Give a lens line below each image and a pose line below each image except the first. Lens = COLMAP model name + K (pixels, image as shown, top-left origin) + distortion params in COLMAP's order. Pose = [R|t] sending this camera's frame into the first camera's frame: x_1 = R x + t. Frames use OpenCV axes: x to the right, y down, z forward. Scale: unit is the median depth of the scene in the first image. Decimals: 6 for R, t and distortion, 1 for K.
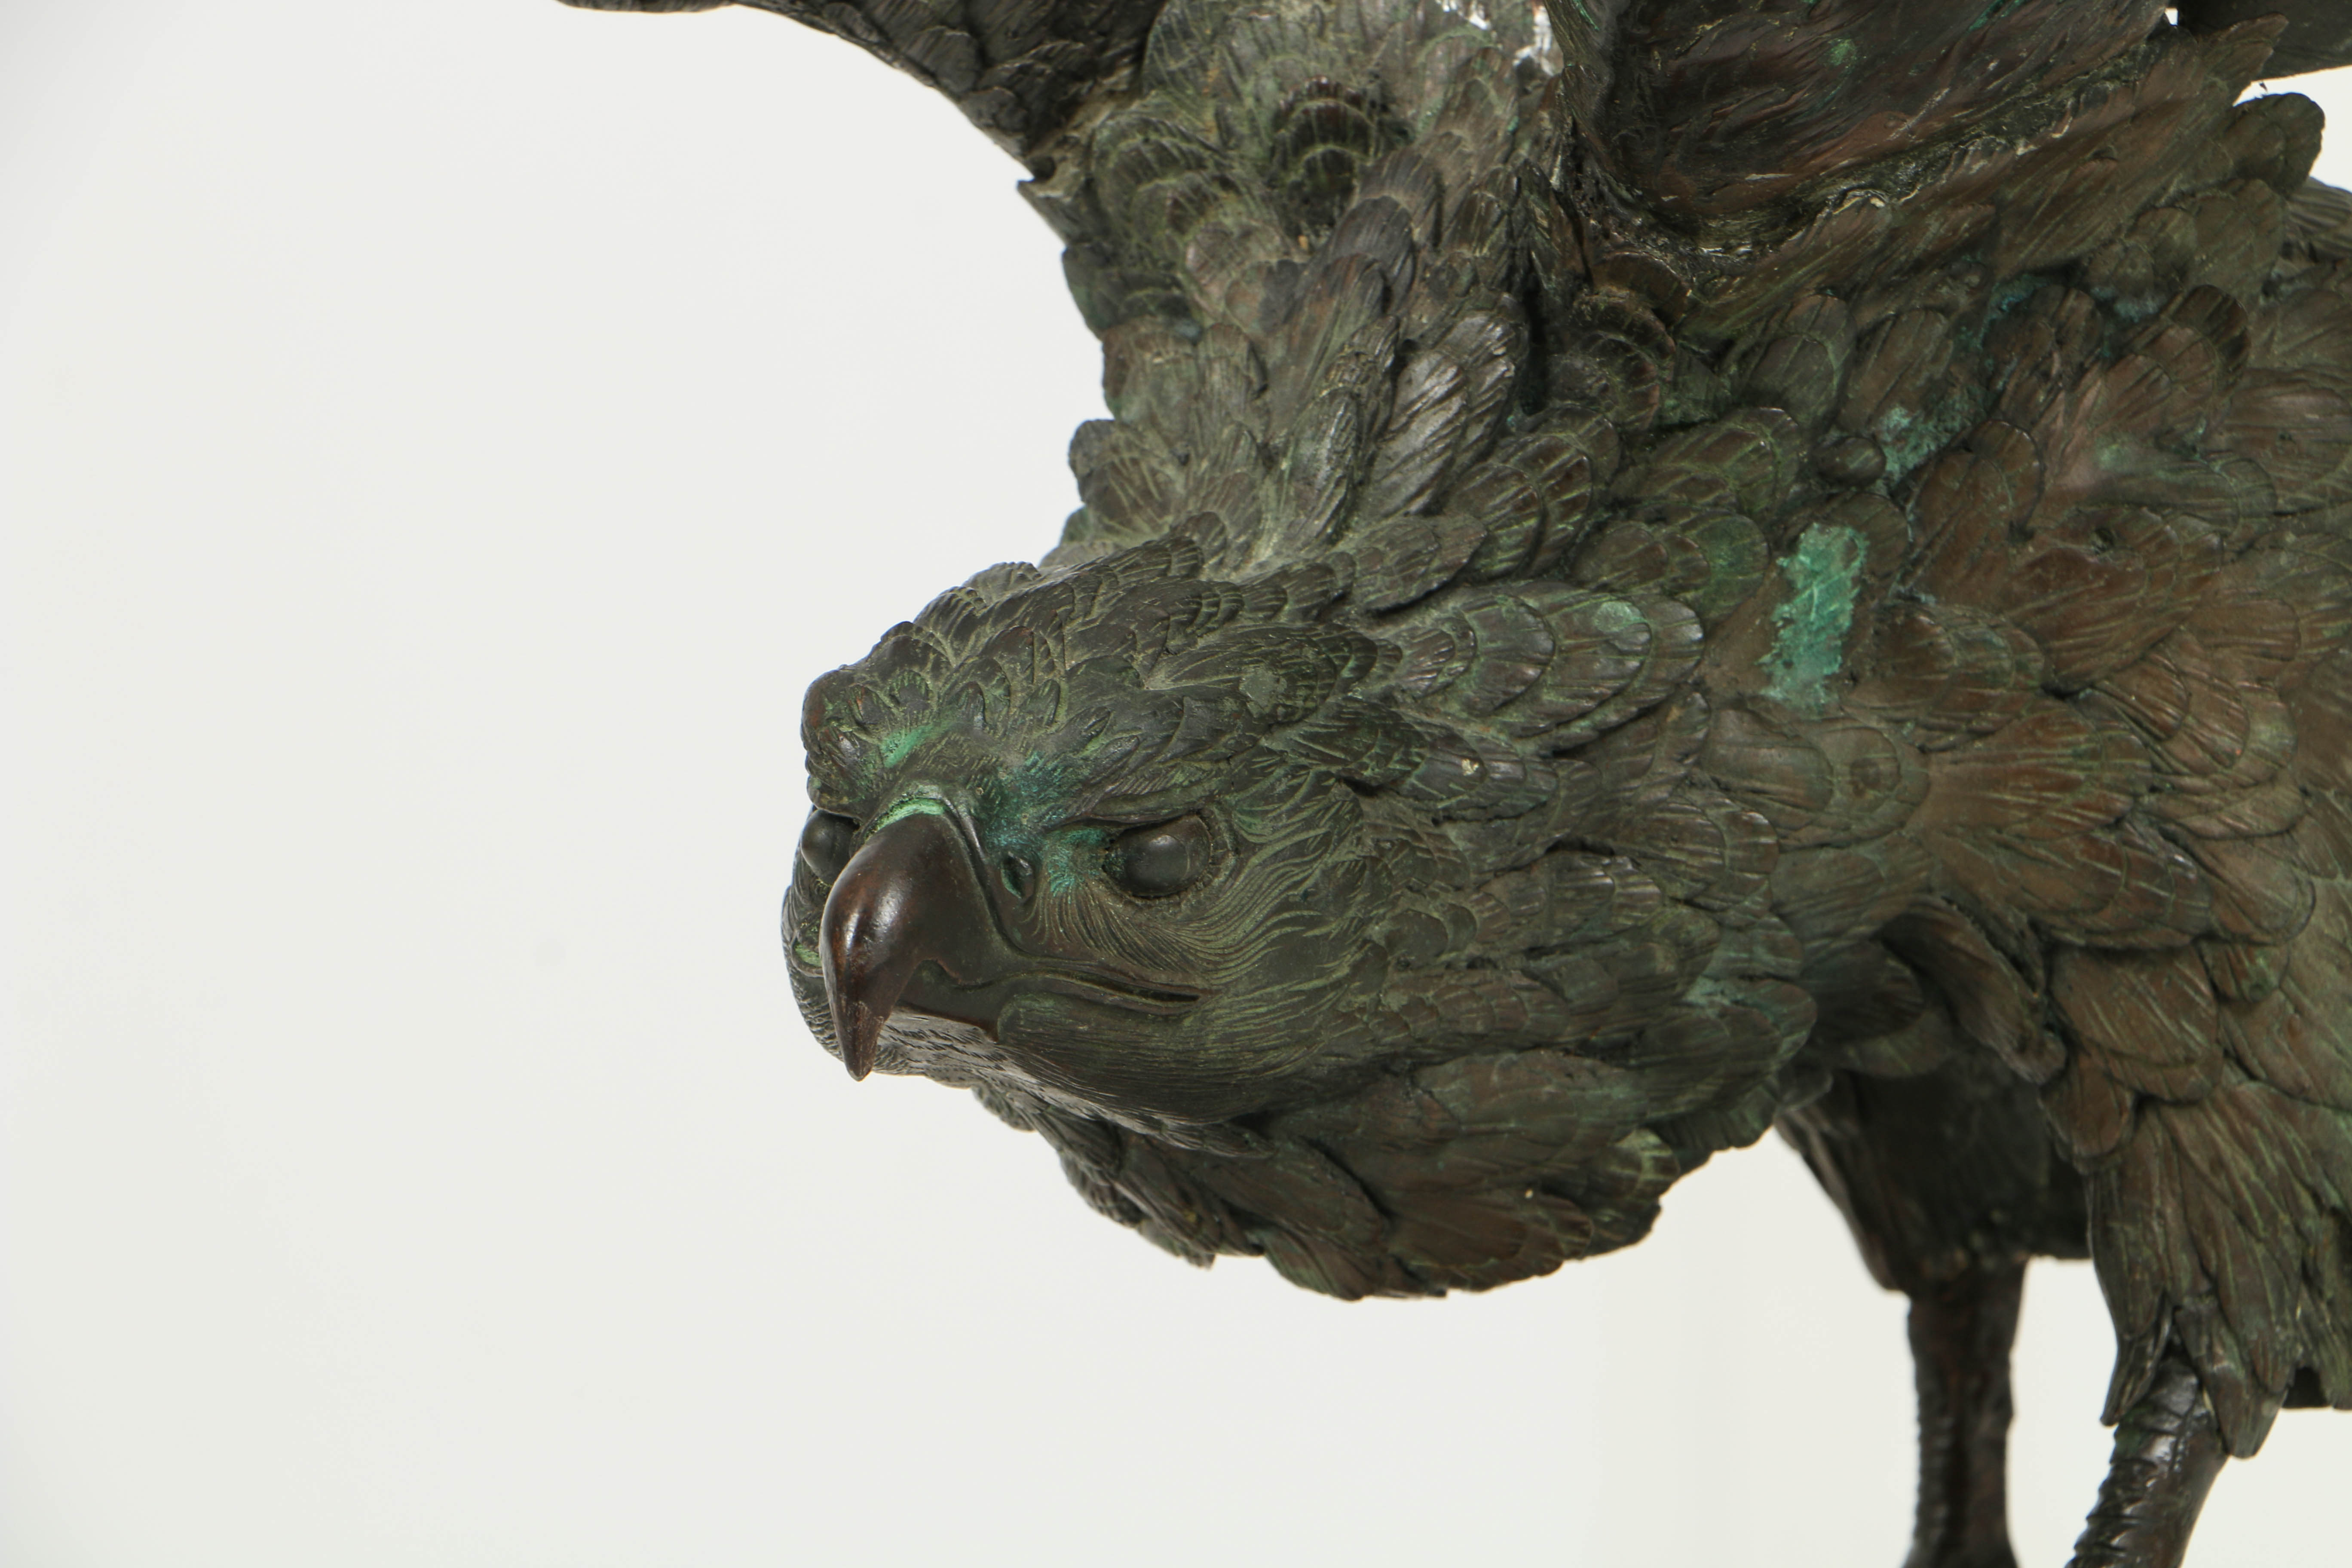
lens RADIAL K [[13340.9, 0, 1175.4], [0, 13340.9, 788.0], [0, 0, 1]] dist [1.522533, 0.000000]
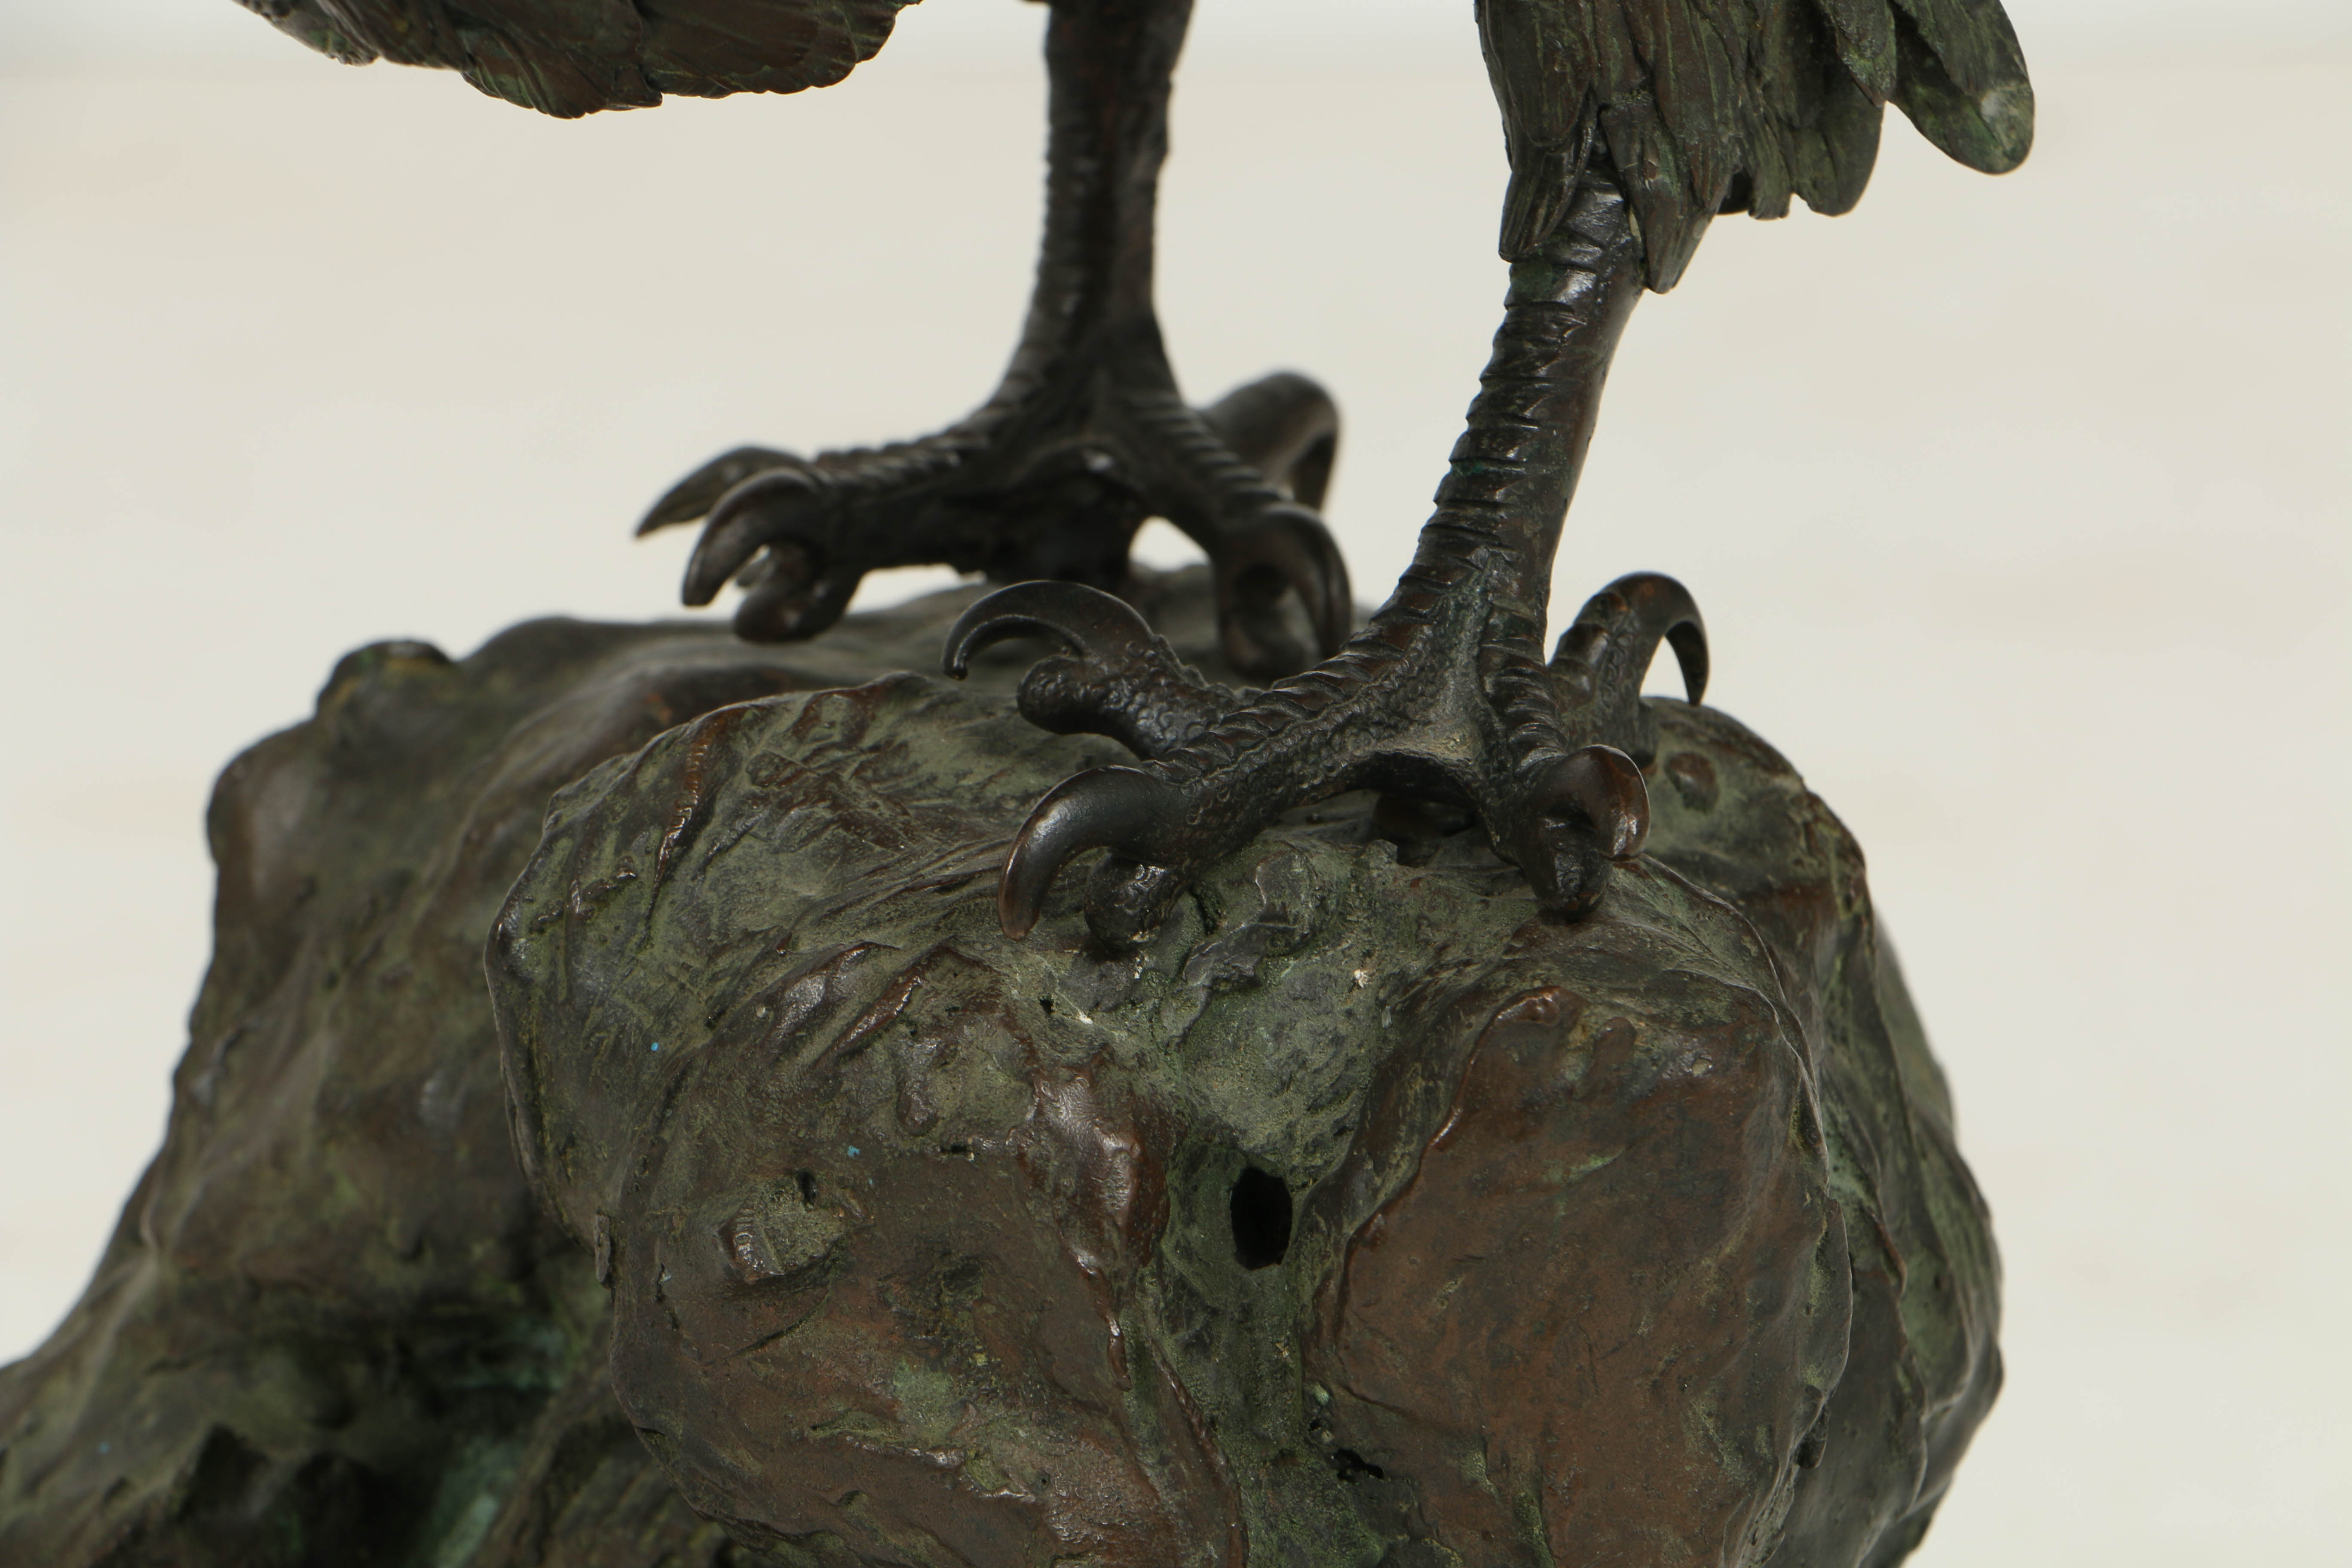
lens RADIAL K [[13340.9, 0, 1188.4], [0, 13340.9, 795.4], [0, 0, 1]] dist [1.522533, 0.000000]
pose [[0.967456, -0.024634, 0.251837, -0.143982], [-0.020112, 0.984616, 0.173572, -0.055863], [-0.252239, -0.172988, 0.952077, 0.264866]]
